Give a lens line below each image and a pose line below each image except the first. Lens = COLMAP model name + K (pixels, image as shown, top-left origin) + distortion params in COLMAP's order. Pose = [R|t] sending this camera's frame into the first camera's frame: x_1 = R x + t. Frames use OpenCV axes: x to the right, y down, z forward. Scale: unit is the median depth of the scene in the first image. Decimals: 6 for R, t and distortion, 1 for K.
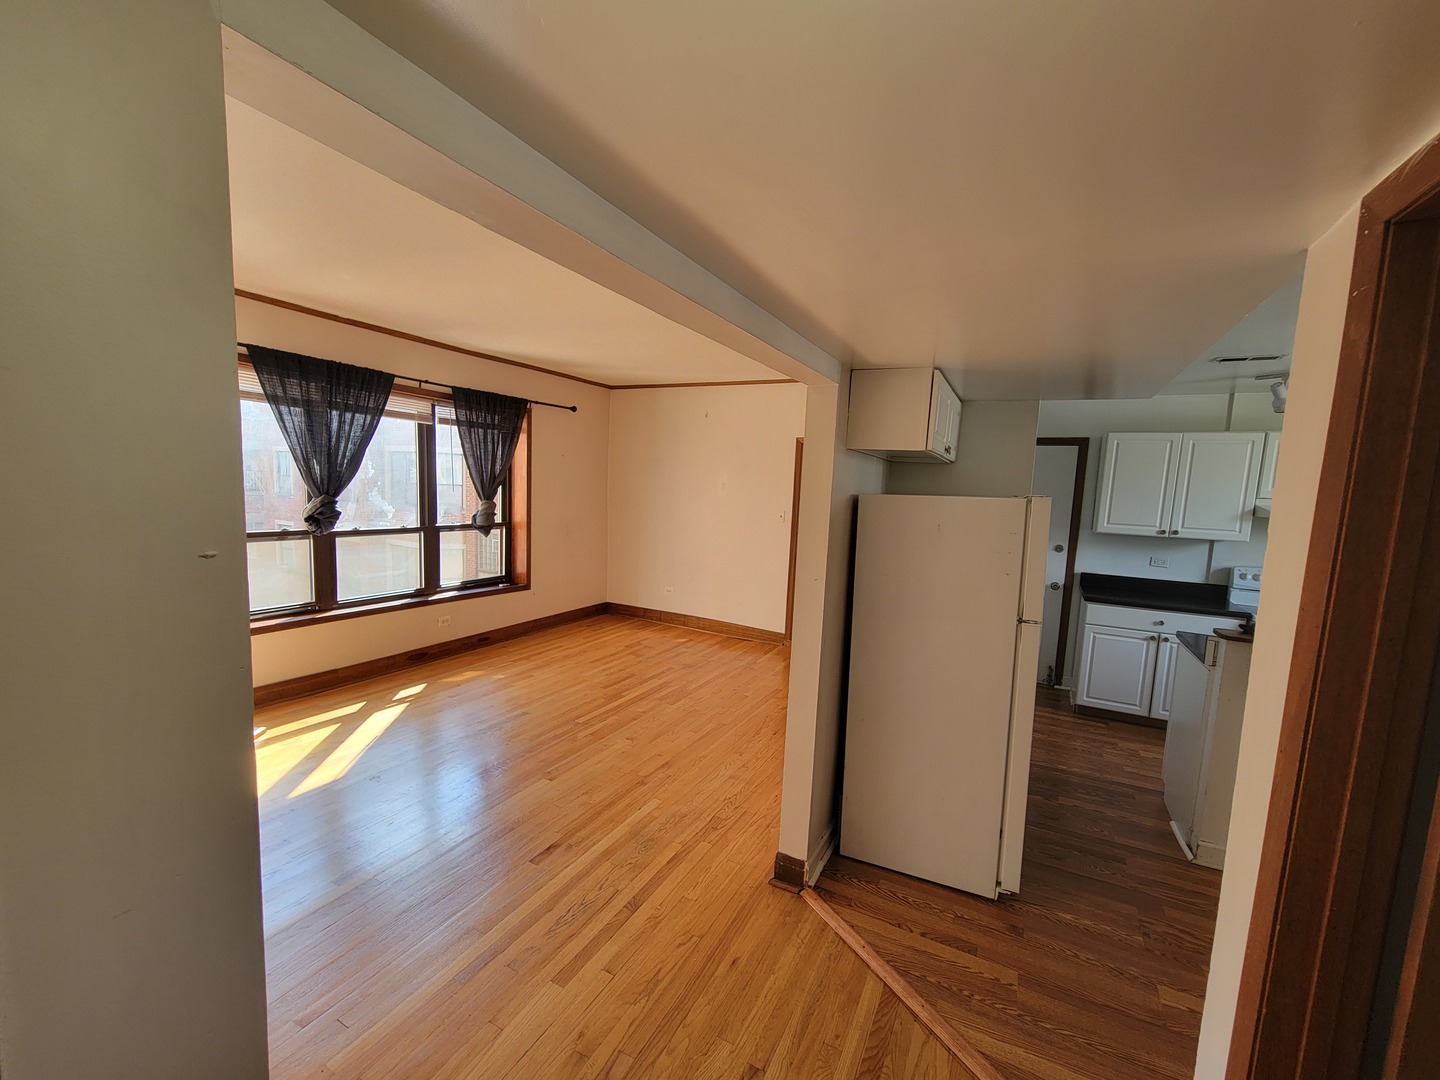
lens RADIAL K [[583.9, 0, 715.9], [0, 583.9, 536.7], [0, 0, 1]] dist [0.003994, -0.000011]
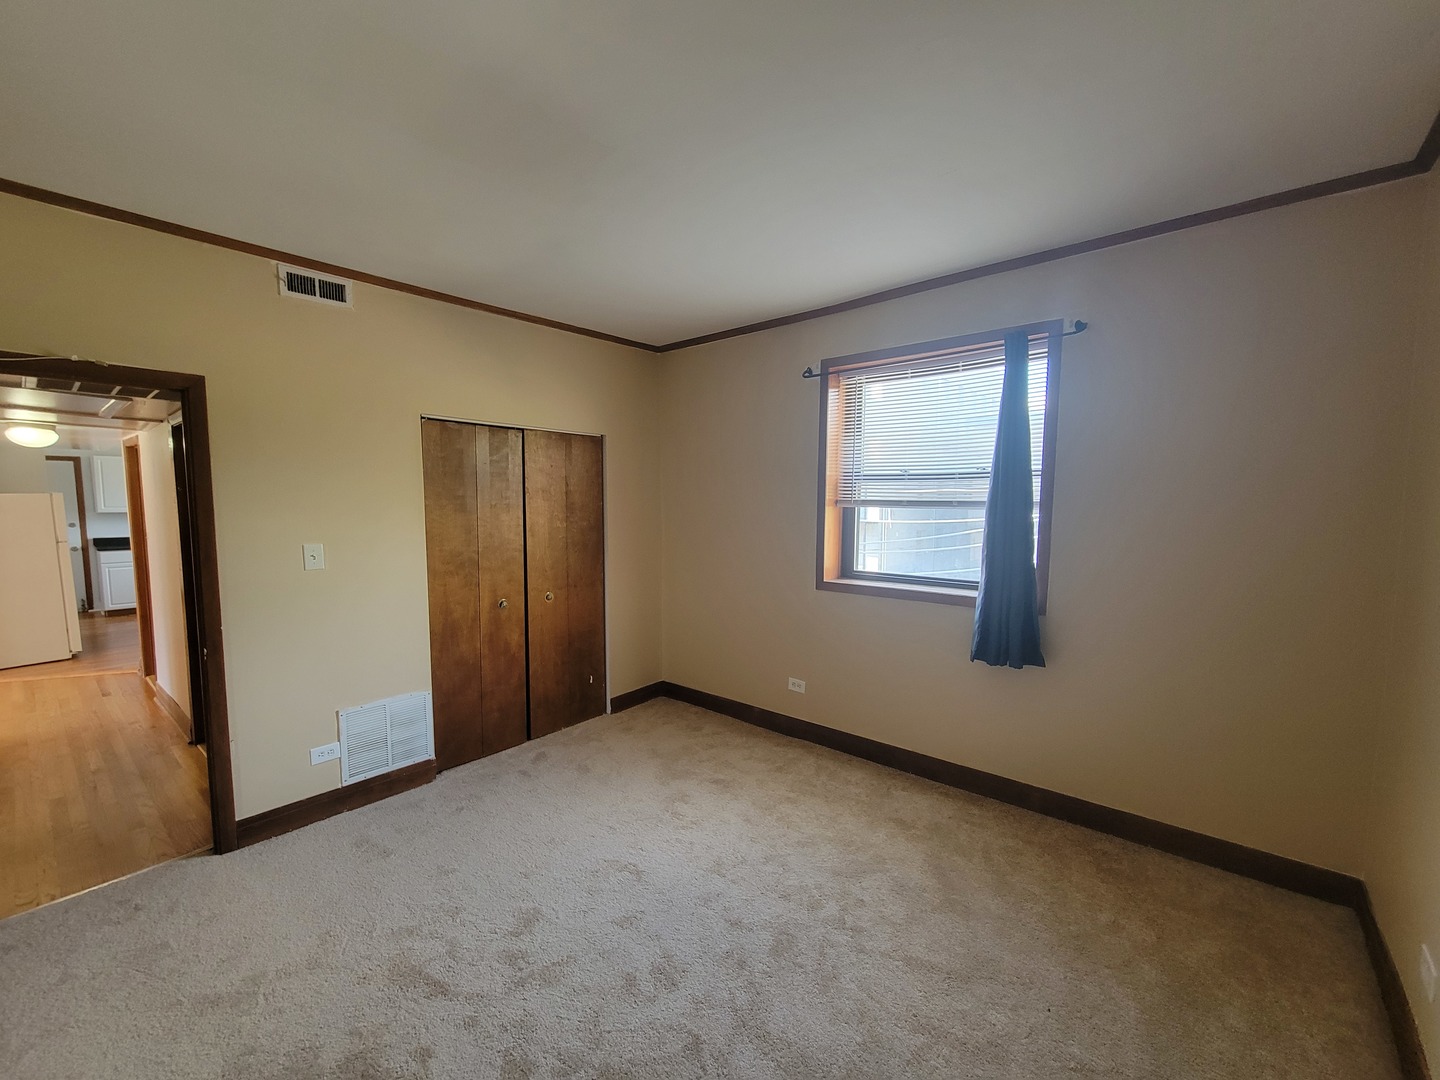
lens RADIAL K [[583.9, 0, 715.1], [0, 583.9, 539.9], [0, 0, 1]] dist [0.003994, -0.000011]
pose [[0.202399, -0.129209, 0.970742, -0.663577], [0.105257, 0.988386, 0.109611, 0.073685], [-0.973630, 0.079992, 0.213648, -1.124486]]
